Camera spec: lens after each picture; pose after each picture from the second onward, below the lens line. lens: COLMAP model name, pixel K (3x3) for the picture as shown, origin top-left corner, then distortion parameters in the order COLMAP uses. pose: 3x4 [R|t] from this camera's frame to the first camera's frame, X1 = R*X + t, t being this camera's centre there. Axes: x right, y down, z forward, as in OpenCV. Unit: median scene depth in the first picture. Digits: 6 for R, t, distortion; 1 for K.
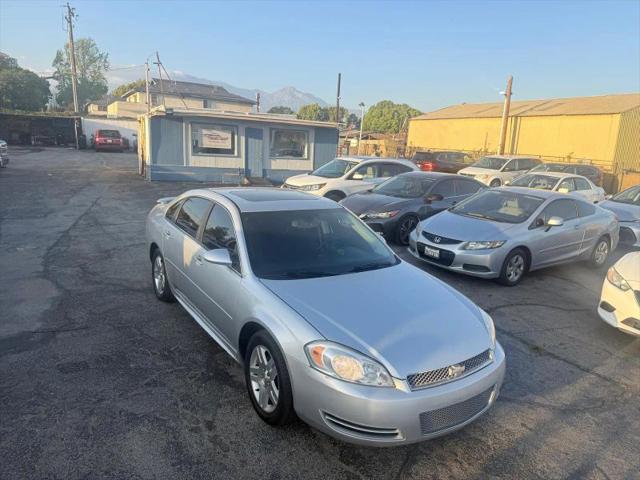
lens RADIAL K [[453.3, 0, 314.0], [0, 453.3, 237.3], [0, 0, 1]] dist [0.029349, -0.046692]
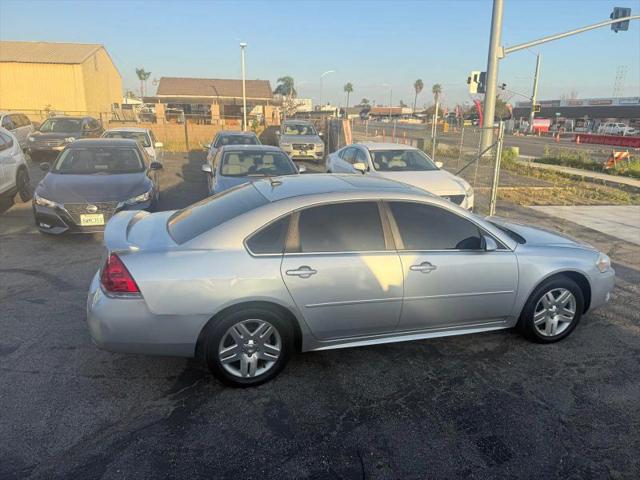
lens RADIAL K [[453.3, 0, 323.9], [0, 453.3, 241.0], [0, 0, 1]] dist [0.029349, -0.046692]
pose [[0.291174, -0.303931, 0.907107, -0.655435], [0.192029, 0.947462, 0.255813, -0.154730], [-0.937199, 0.099705, 0.334240, 0.545242]]
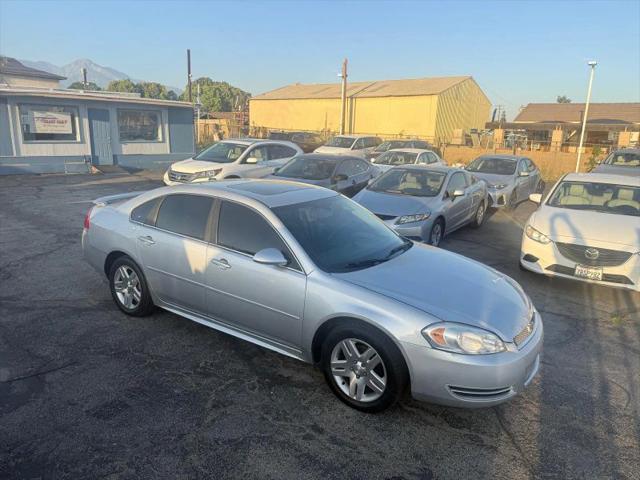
lens RADIAL K [[453.3, 0, 319.3], [0, 453.3, 238.5], [0, 0, 1]] dist [0.029349, -0.046692]
pose [[0.922278, -0.109738, 0.370623, -0.249809], [0.092198, 0.993632, 0.064776, -0.025589], [-0.375371, -0.025571, 0.926522, 0.048694]]
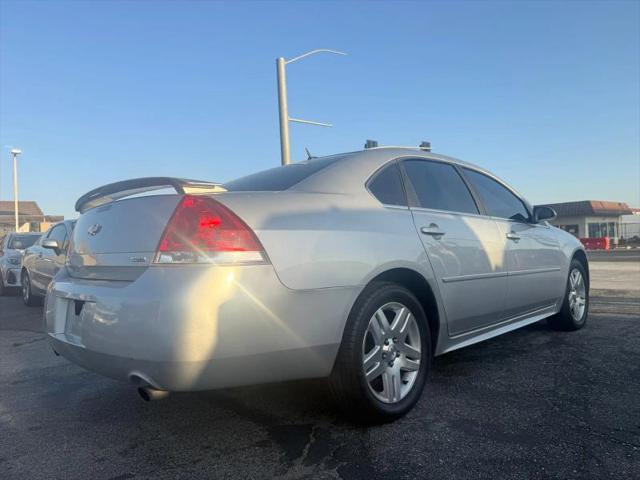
lens RADIAL K [[453.3, 0, 320.4], [0, 453.3, 244.4], [0, 0, 1]] dist [0.029349, -0.046692]
pose [[-0.199790, -0.039320, 0.979050, -0.564032], [0.228162, 0.969861, 0.085511, -0.044985], [-0.952904, 0.240466, -0.184797, 0.883676]]
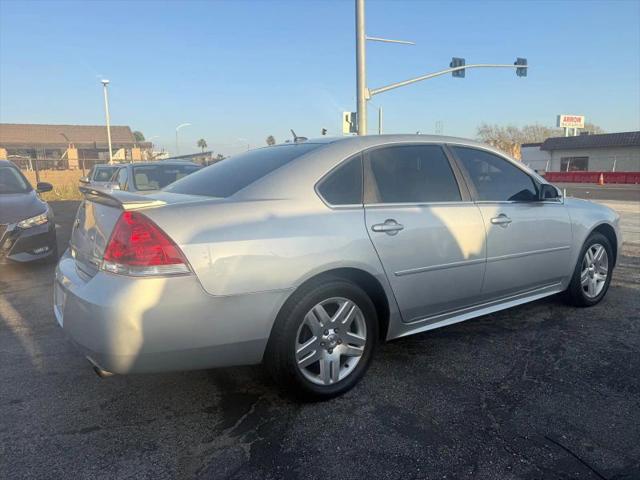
lens RADIAL K [[453.3, 0, 322.9], [0, 453.3, 243.5], [0, 0, 1]] dist [0.029349, -0.046692]
pose [[-0.017885, -0.212280, 0.977045, -0.592701], [0.220523, 0.952299, 0.210940, -0.080477], [-0.975218, 0.219234, 0.029781, 0.776087]]
